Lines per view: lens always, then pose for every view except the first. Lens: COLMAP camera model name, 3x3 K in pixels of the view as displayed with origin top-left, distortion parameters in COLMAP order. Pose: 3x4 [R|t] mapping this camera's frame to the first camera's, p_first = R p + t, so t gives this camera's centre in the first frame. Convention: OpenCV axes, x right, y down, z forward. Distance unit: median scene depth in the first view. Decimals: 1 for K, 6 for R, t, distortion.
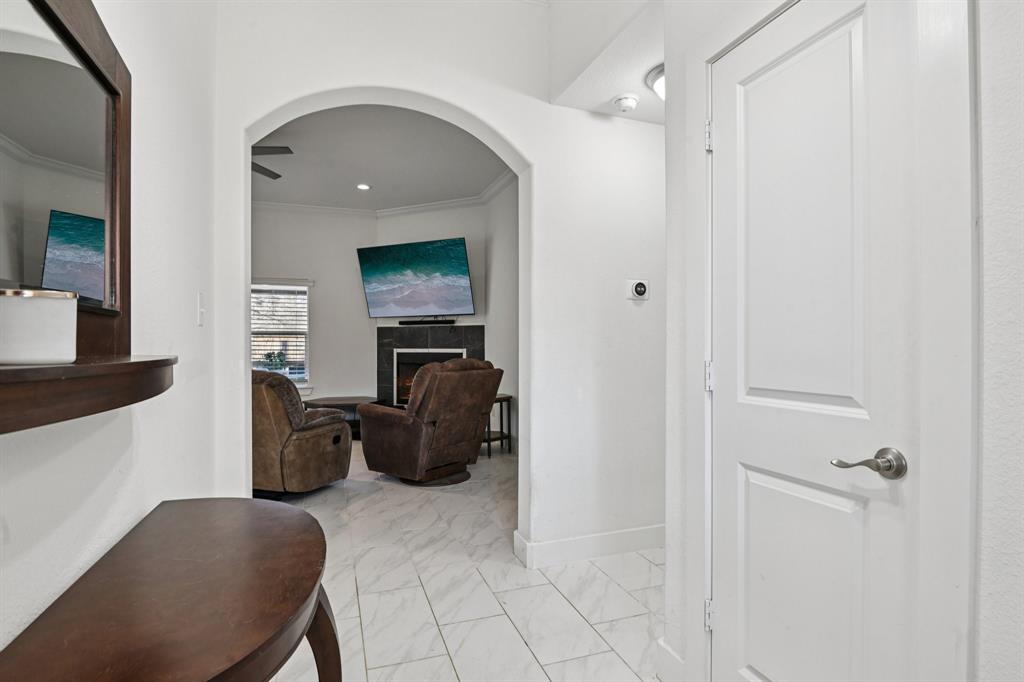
lens RADIAL K [[523.4, 0, 516.6], [0, 523.4, 344.1], [0, 0, 1]] dist [-0.001914, -0.013055]
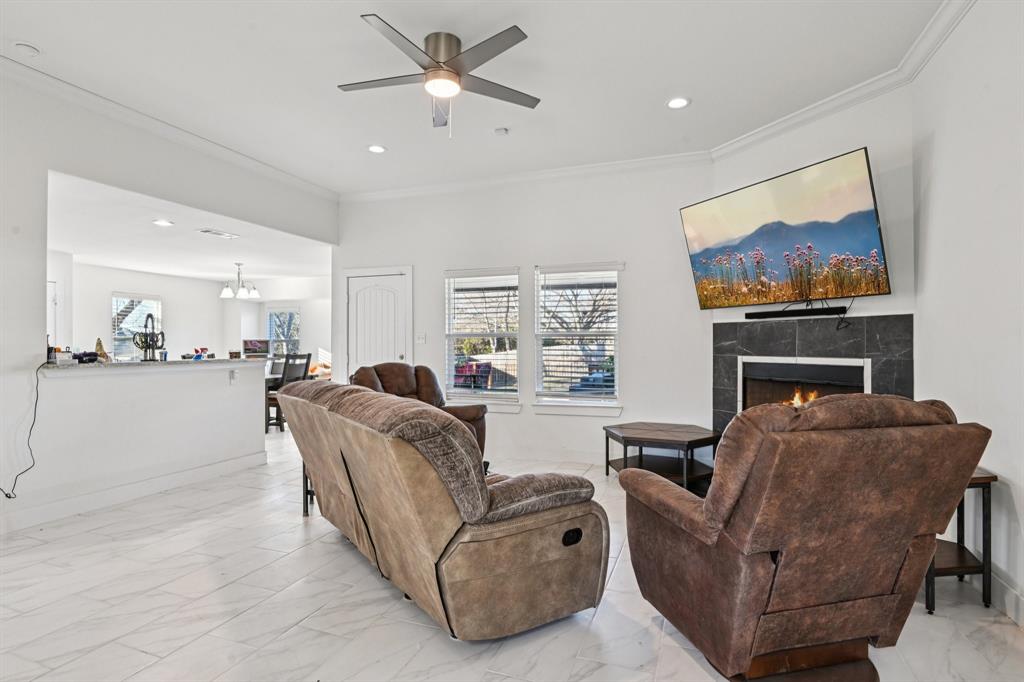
lens RADIAL K [[523.4, 0, 516.6], [0, 523.4, 344.1], [0, 0, 1]] dist [-0.001914, -0.013055]
pose [[0.768562, 0.001466, -0.639774, -0.050461], [-0.001661, 0.999999, 0.000296, -0.009270], [0.639774, 0.000835, 0.768563, 0.536489]]
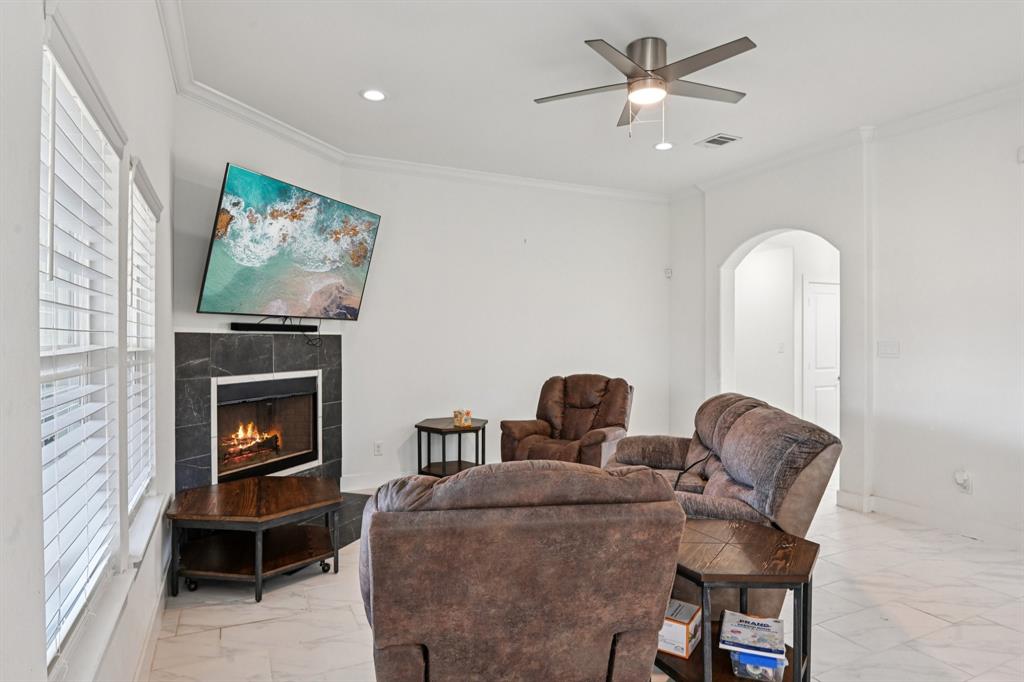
lens RADIAL K [[594.5, 0, 516.4], [0, 594.5, 342.7], [0, 0, 1]] dist [0.000719, -0.020162]
pose [[-0.093053, 0.004053, 0.995653, -1.337857], [0.014042, 0.999898, -0.002758, -0.030382], [-0.995562, 0.013724, -0.093101, 1.263728]]
